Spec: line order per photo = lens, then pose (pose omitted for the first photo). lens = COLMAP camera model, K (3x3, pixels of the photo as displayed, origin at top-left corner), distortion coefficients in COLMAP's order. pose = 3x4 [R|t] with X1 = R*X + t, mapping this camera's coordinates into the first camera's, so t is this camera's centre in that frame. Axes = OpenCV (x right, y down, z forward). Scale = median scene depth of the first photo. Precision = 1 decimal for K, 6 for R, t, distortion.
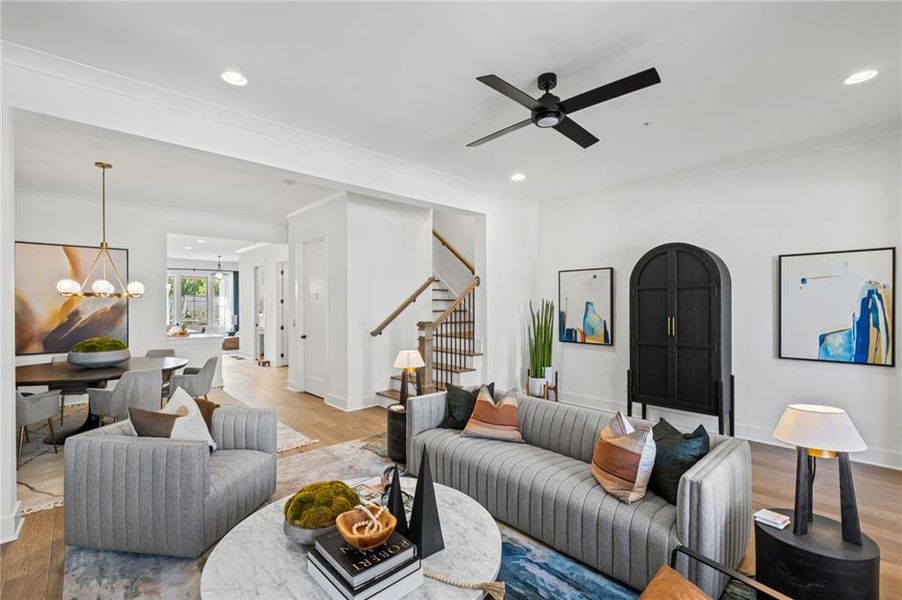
lens RADIAL K [[398.4, 0, 445.8], [0, 398.4, 305.5], [0, 0, 1]] dist [-0.003272, 0.001128]
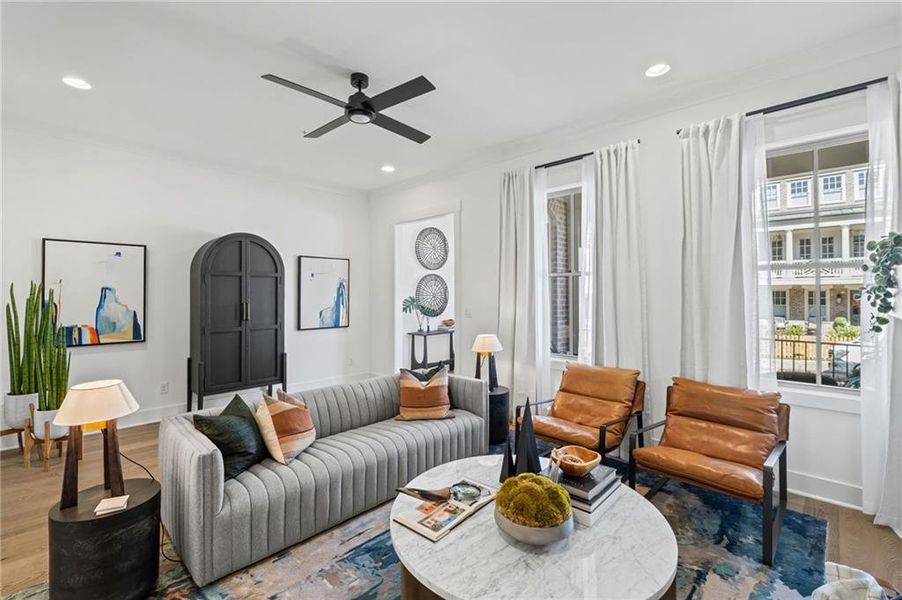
lens RADIAL K [[398.4, 0, 445.6], [0, 398.4, 293.5], [0, 0, 1]] dist [-0.003272, 0.001128]
pose [[-0.059142, -0.002343, 0.998247, -0.461503], [0.002660, 0.999993, 0.002505, 0.002641], [-0.998246, 0.002804, -0.059135, 0.470630]]
